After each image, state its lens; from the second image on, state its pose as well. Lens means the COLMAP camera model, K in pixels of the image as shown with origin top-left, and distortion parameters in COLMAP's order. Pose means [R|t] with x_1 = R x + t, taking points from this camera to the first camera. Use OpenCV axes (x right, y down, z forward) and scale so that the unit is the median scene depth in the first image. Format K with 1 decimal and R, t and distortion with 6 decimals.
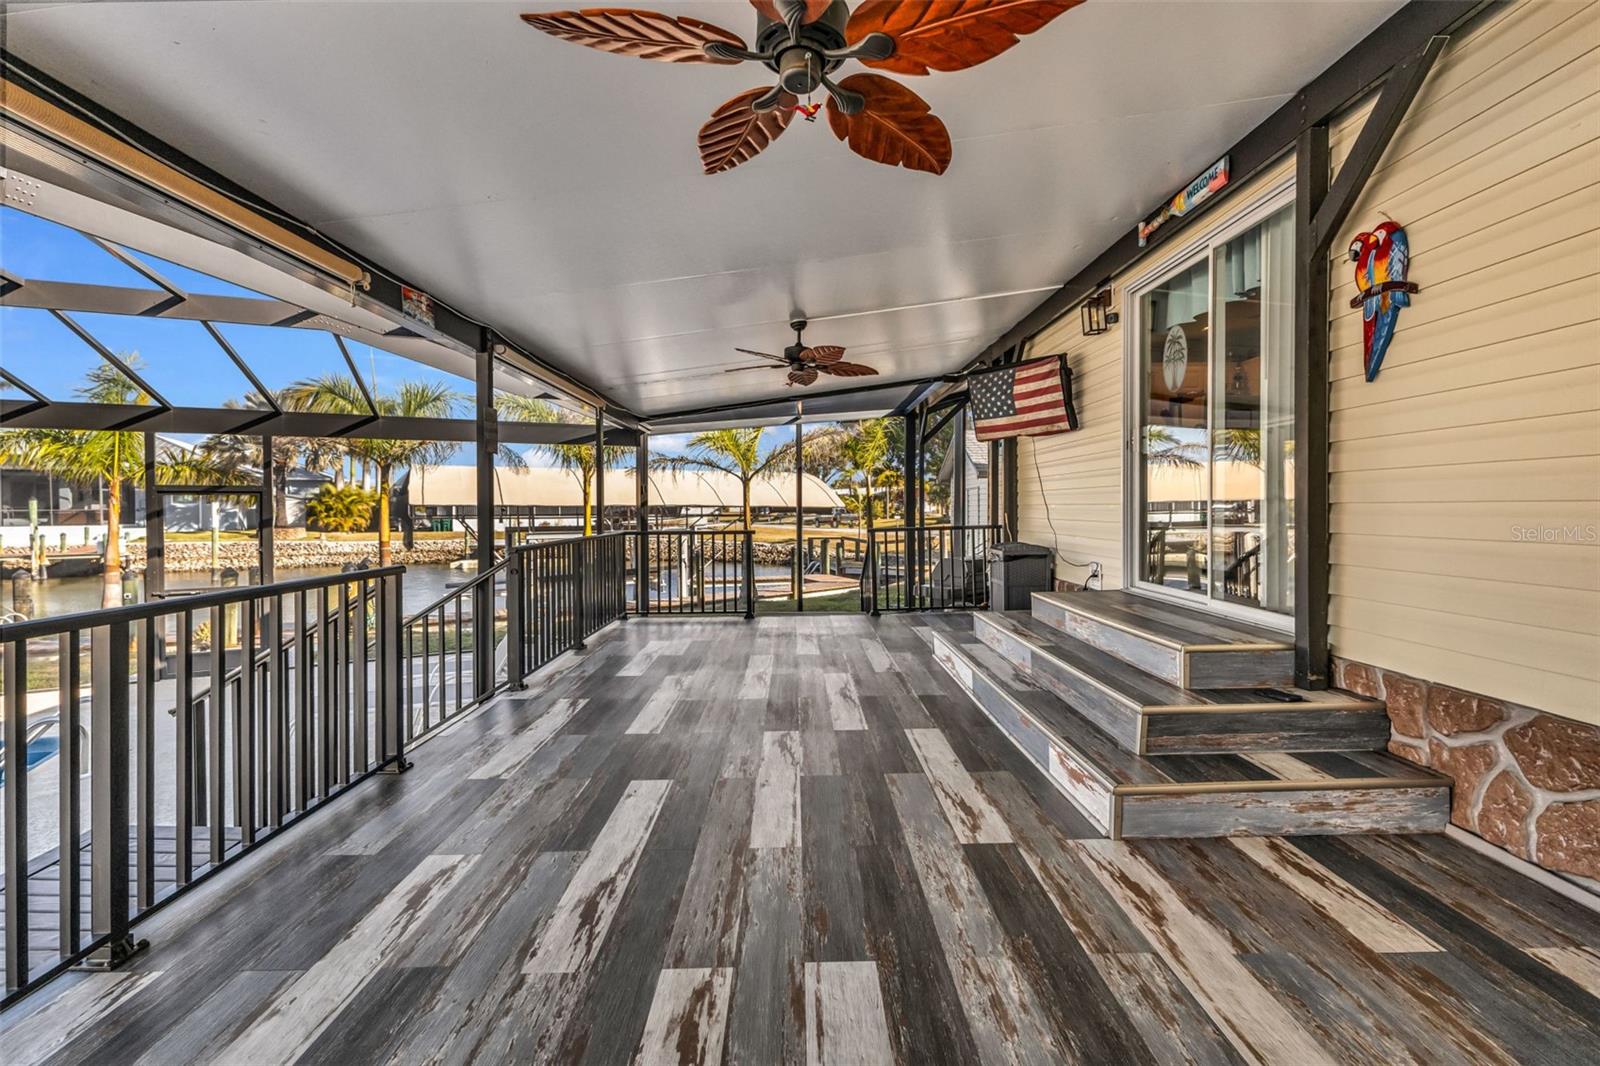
lens RADIAL K [[708.4, 0, 803.0], [0, 708.4, 515.3], [0, 0, 1]] dist [0.000702, 0.002079]
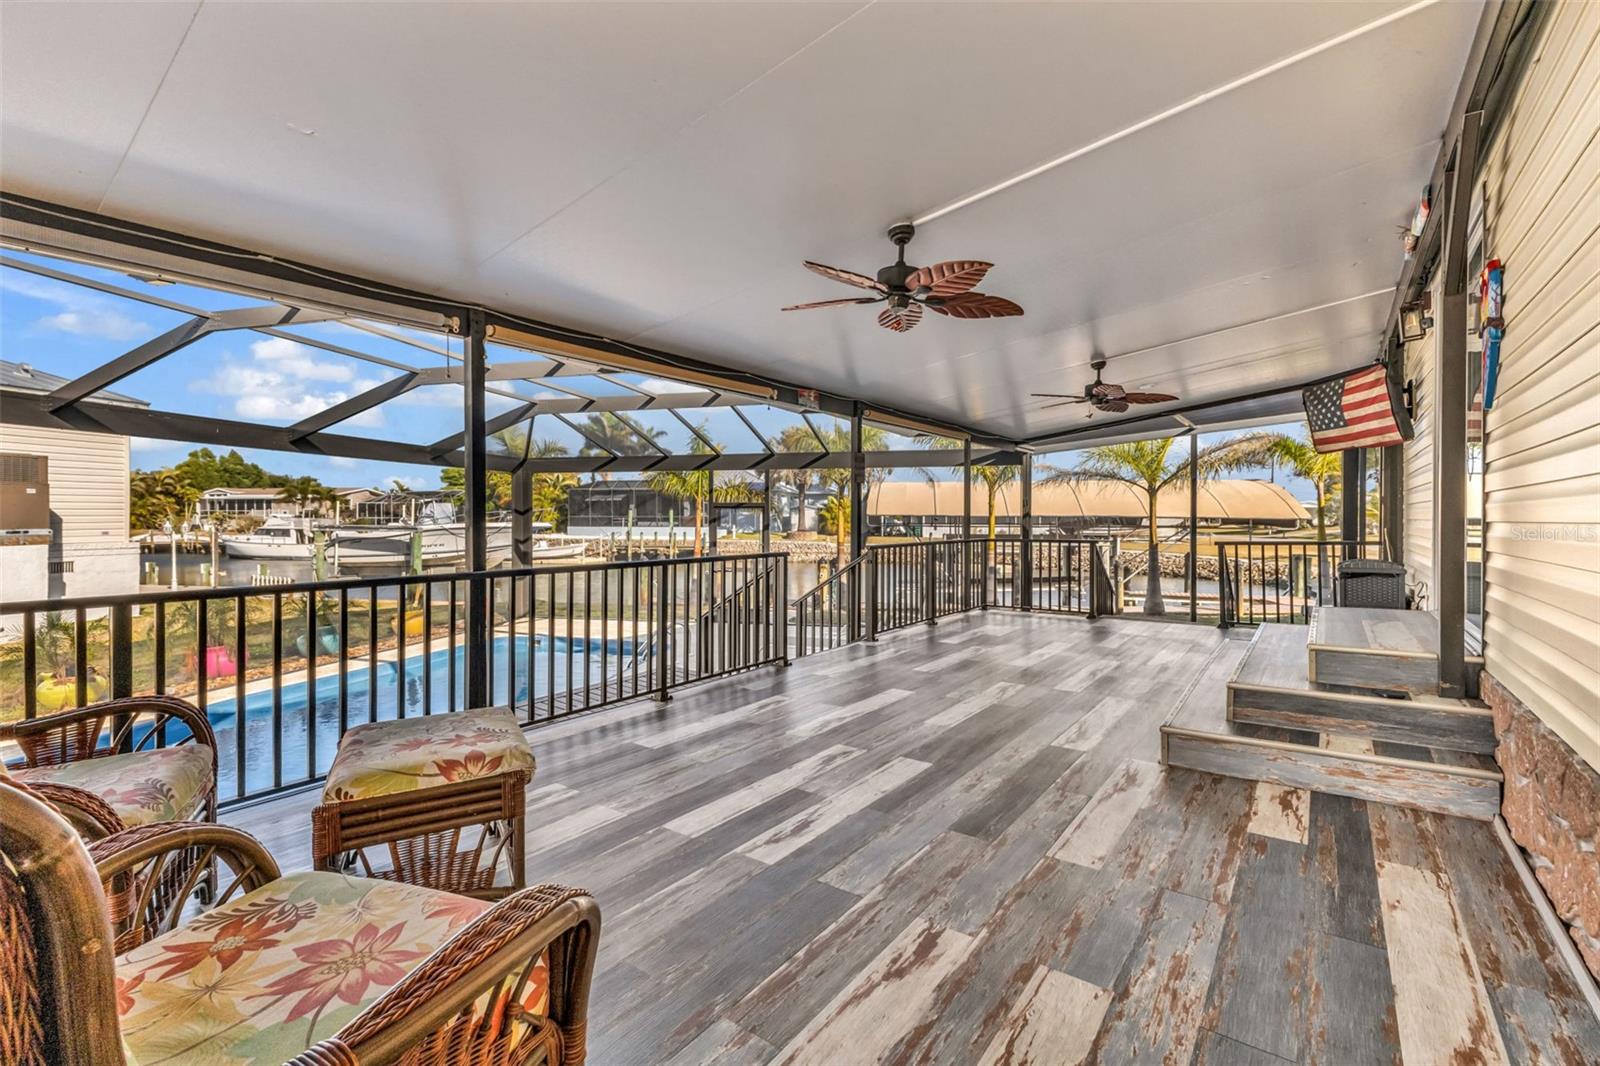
lens RADIAL K [[708.4, 0, 792.3], [0, 708.4, 524.0], [0, 0, 1]] dist [0.000702, 0.002079]
pose [[0.789657, 0.011876, -0.613433, 0.285584], [-0.012143, 0.999919, 0.003726, -0.002746], [0.613428, 0.004507, 0.789738, -0.215364]]
